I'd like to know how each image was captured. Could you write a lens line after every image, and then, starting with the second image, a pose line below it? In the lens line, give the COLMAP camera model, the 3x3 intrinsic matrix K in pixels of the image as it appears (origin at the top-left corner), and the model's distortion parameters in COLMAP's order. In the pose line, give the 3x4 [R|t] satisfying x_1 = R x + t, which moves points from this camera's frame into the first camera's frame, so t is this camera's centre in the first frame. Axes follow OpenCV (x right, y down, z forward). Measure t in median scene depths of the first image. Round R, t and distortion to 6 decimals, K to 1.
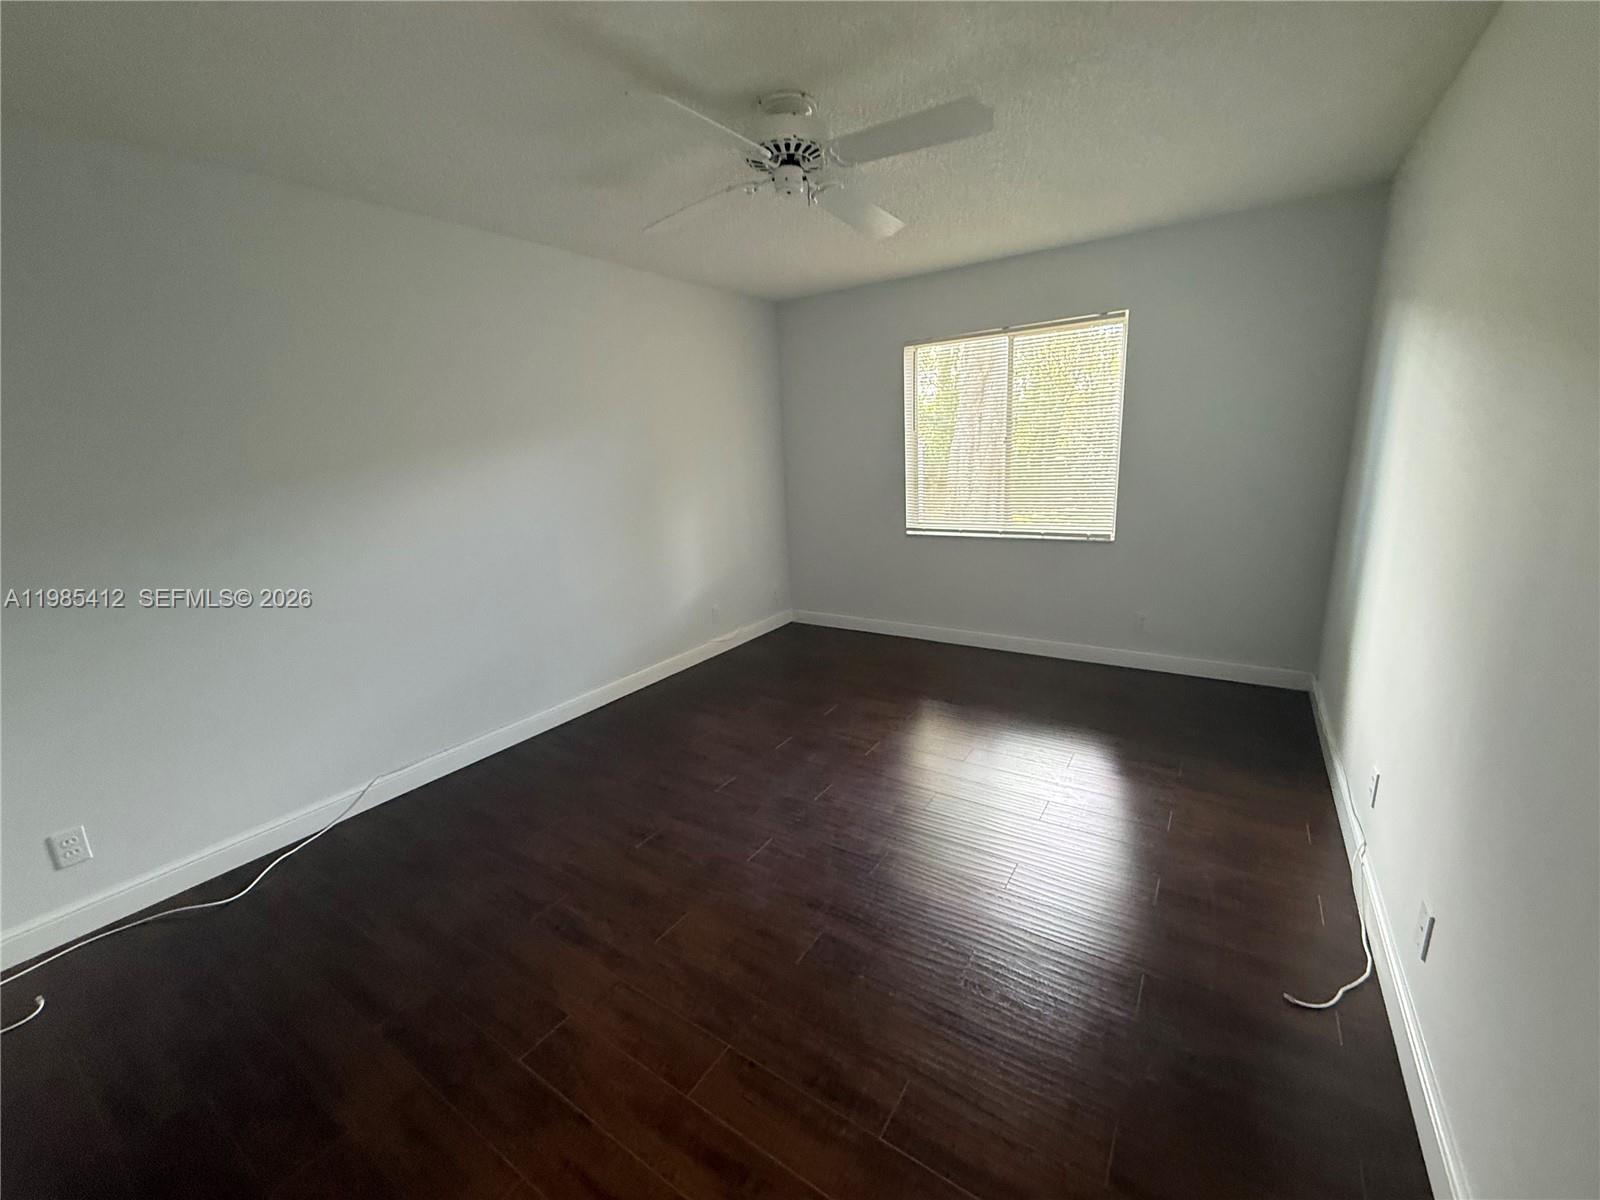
lens RADIAL K [[639.3, 0, 798.5], [0, 639.3, 602.2], [0, 0, 1]] dist [-0.000619, -0.000020]
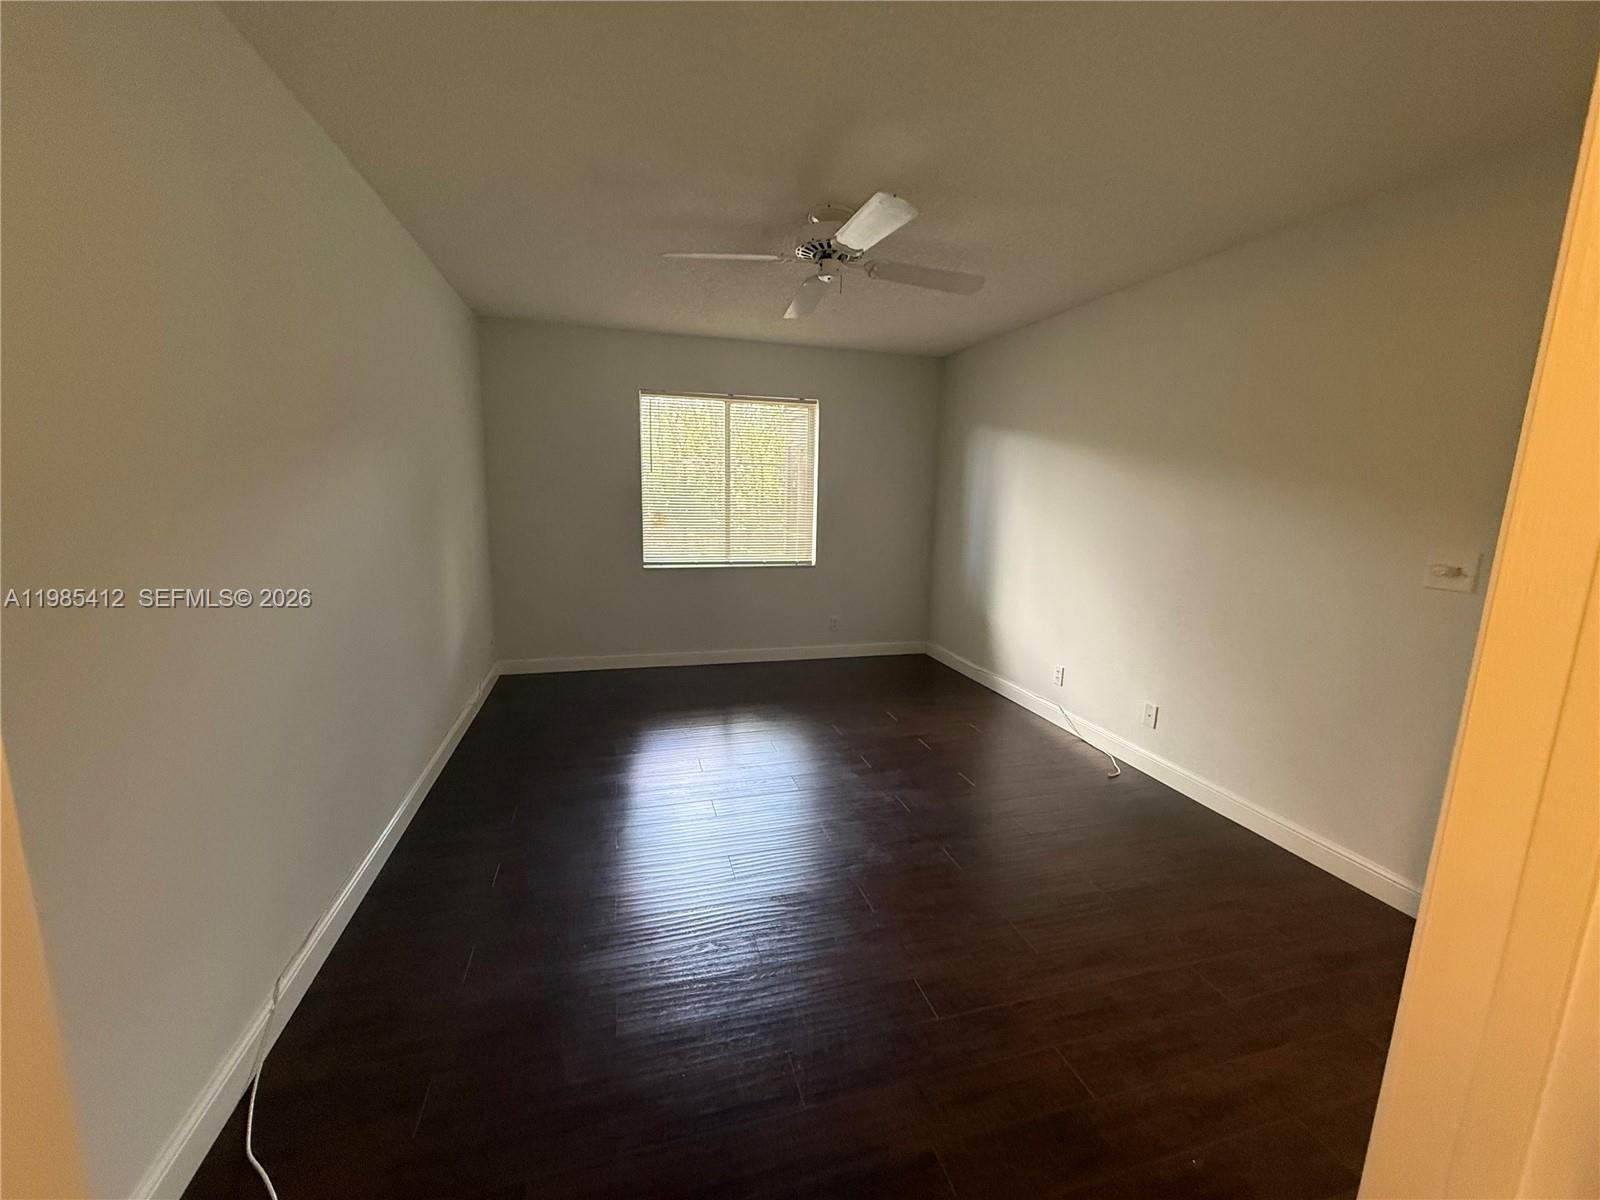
lens RADIAL K [[637.4, 0, 800.2], [0, 637.4, 602.1], [0, 0, 1]] dist [-0.001158, -0.000130]
pose [[0.646864, -0.070548, 0.759335, -0.970276], [0.130618, 0.991247, -0.019177, 0.003906], [-0.751336, 0.111588, 0.650417, 0.279698]]
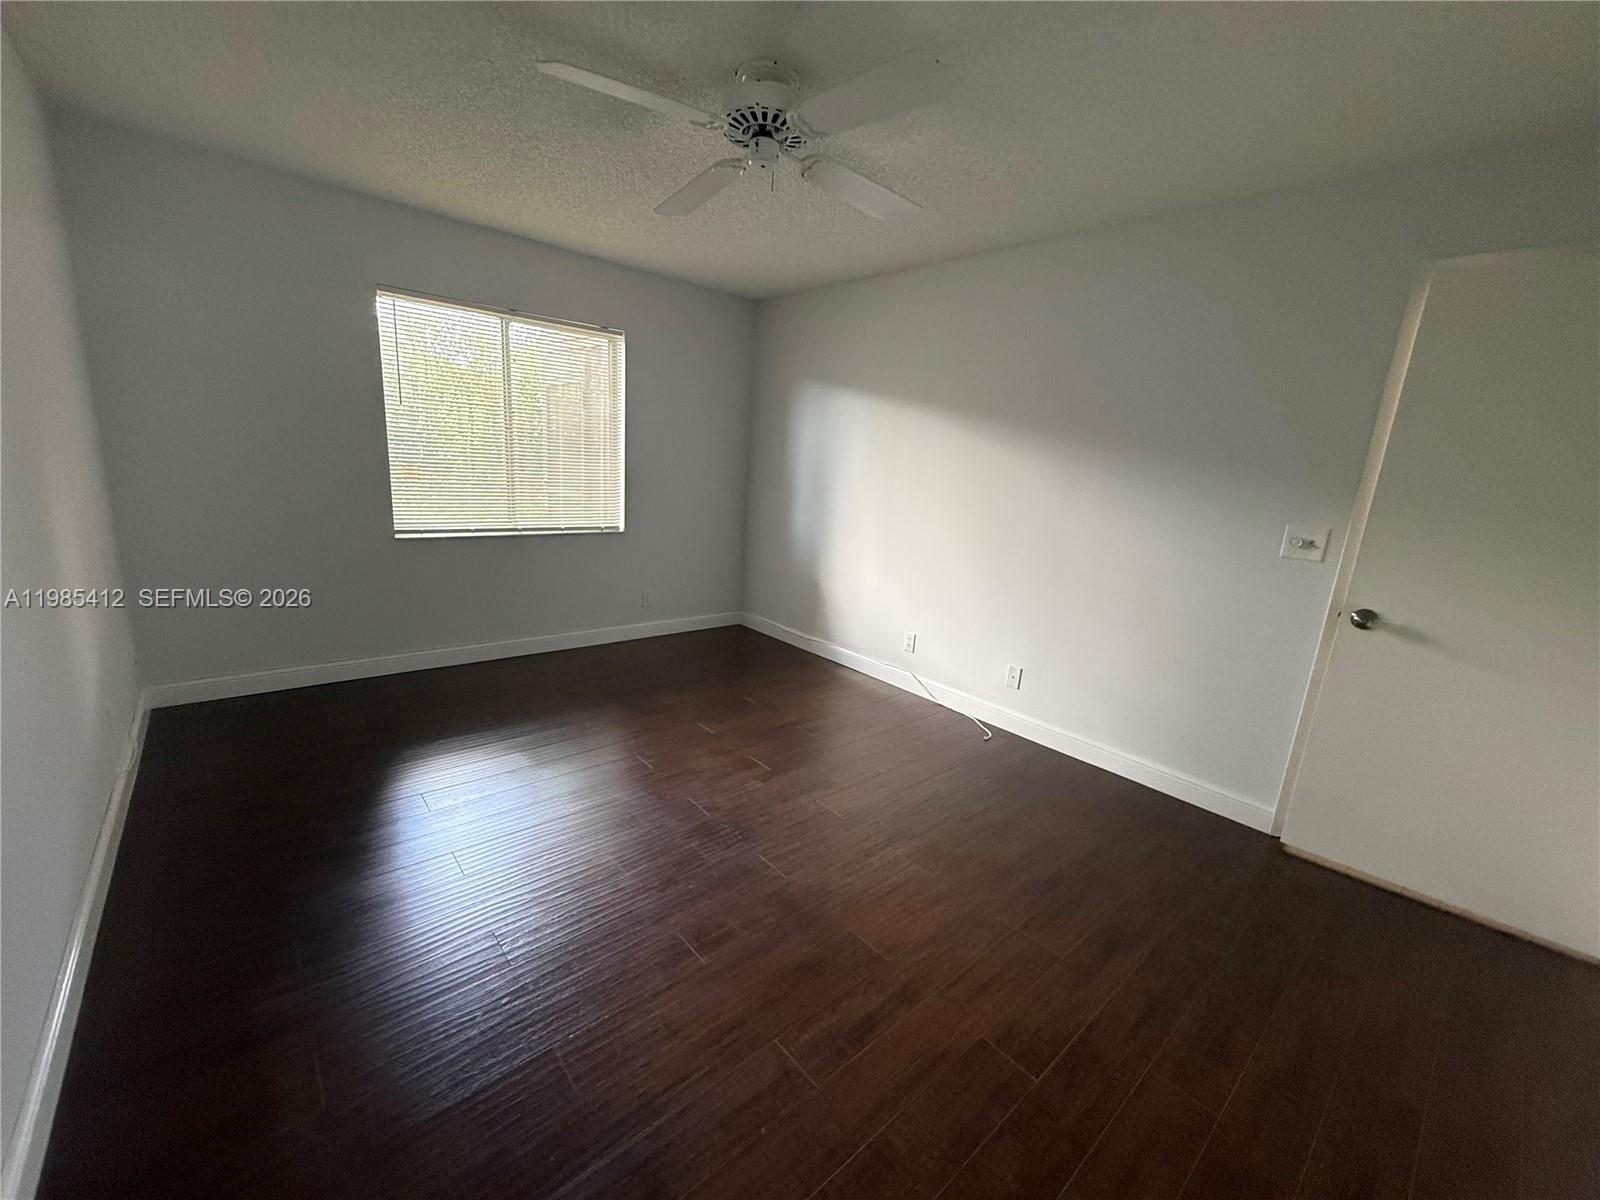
lens RADIAL K [[639.3, 0, 798.5], [0, 639.3, 602.2], [0, 0, 1]] dist [-0.000619, -0.000020]
pose [[0.256299, -0.149965, 0.954893, -0.939566], [0.152598, 0.981781, 0.113229, -0.093954], [-0.954476, 0.116694, 0.274514, 0.710658]]
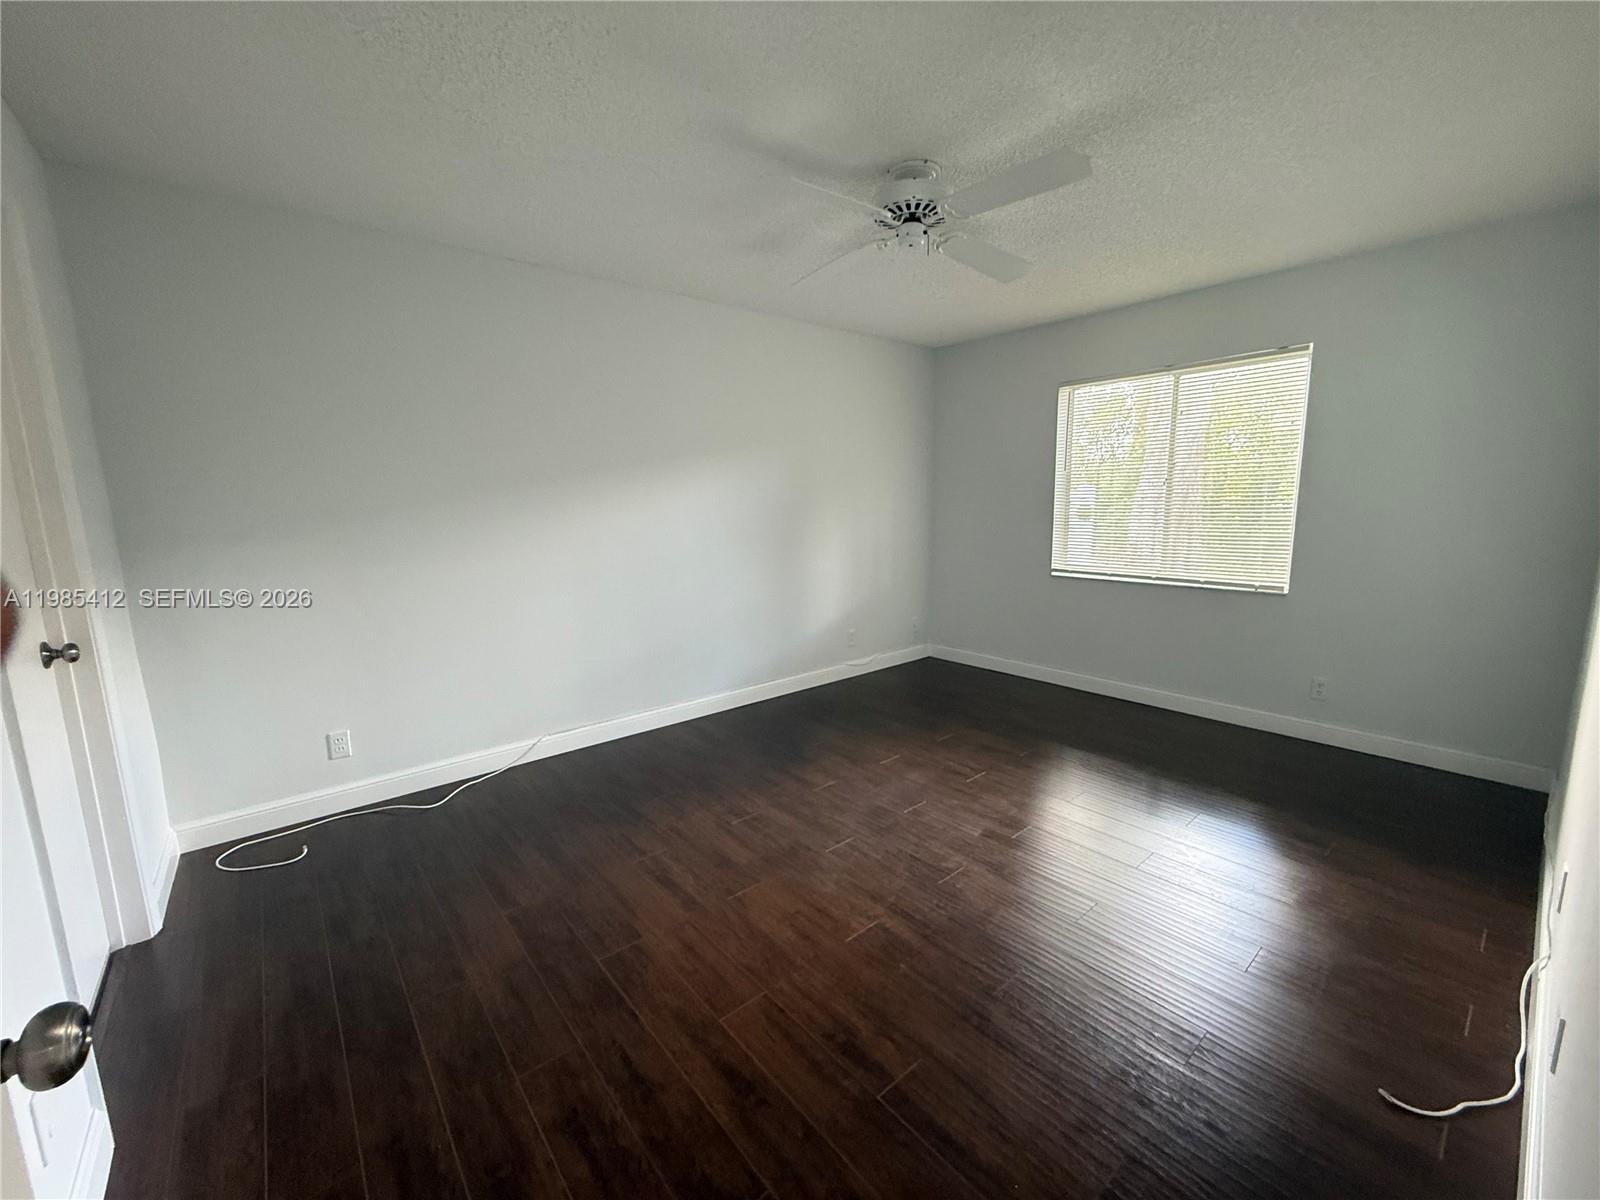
lens RADIAL K [[639.3, 0, 798.5], [0, 639.3, 602.2], [0, 0, 1]] dist [-0.000619, -0.000020]
pose [[0.959552, 0.078208, -0.270452, 0.137752], [-0.097416, 0.993534, -0.058320, 0.061405], [0.264142, 0.082307, 0.960965, -0.073631]]
